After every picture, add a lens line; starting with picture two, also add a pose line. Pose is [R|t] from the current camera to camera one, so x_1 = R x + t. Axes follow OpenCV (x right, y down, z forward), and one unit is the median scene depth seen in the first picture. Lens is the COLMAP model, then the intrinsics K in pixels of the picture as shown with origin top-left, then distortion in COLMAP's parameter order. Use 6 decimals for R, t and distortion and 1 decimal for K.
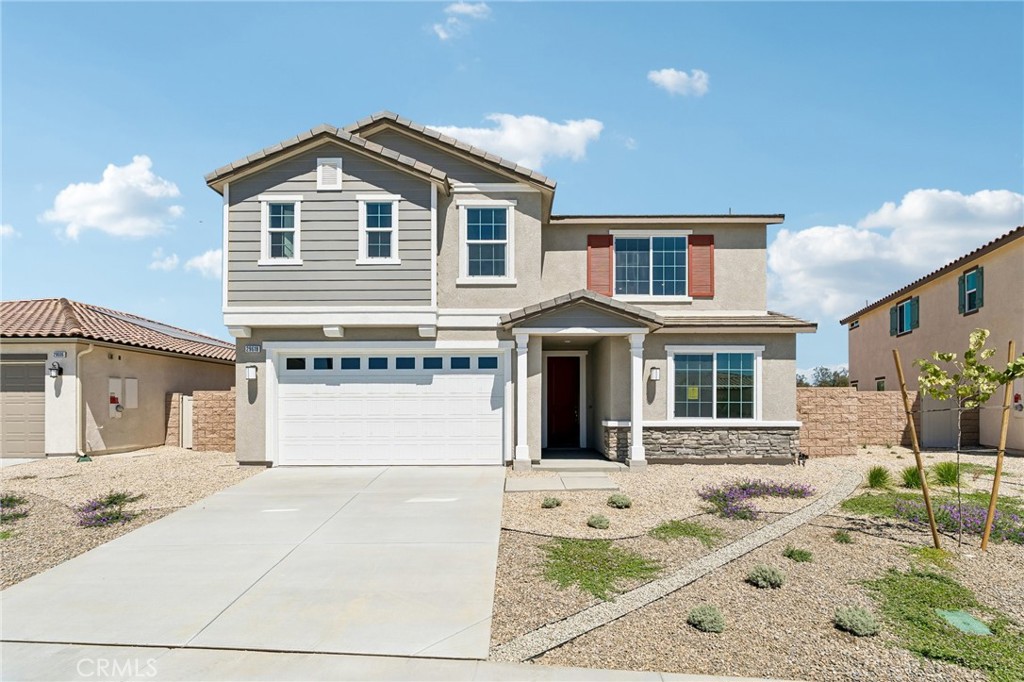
lens RADIAL K [[478.7, 0, 512.2], [0, 478.7, 402.8], [0, 0, 1]] dist [-0.003227, -0.000199]
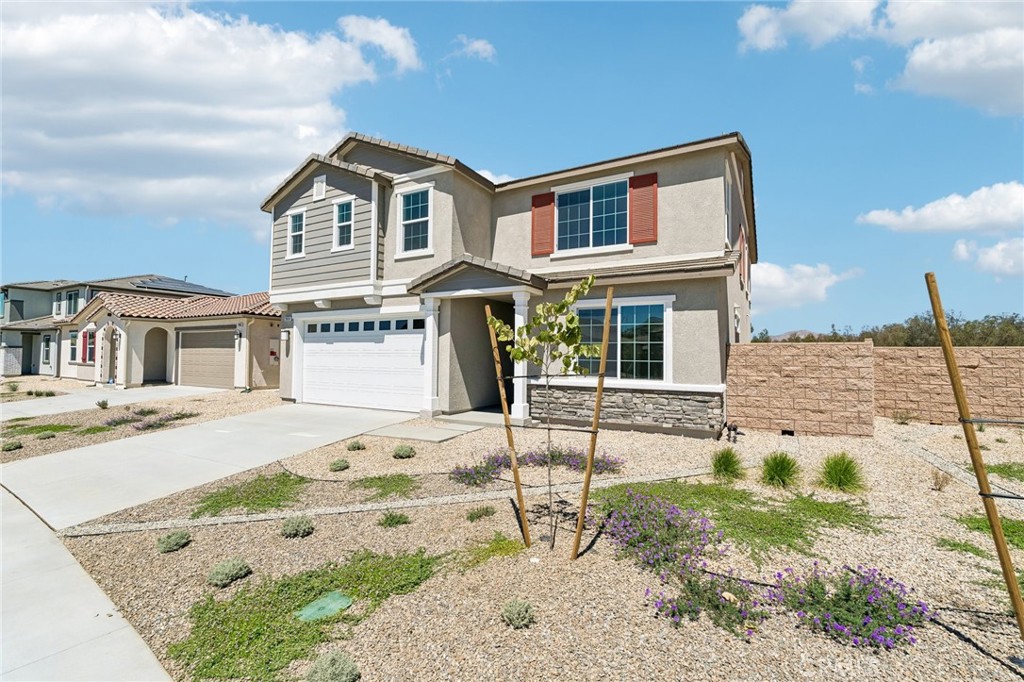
lens RADIAL K [[453.3, 0, 516.0], [0, 453.3, 340.8], [0, 0, 1]] dist [-0.000942, -0.000464]
pose [[0.867906, -0.007860, -0.496666, 0.696624], [-0.006952, 0.999585, -0.027966, -0.013888], [0.496680, 0.027725, 0.867491, 0.166450]]
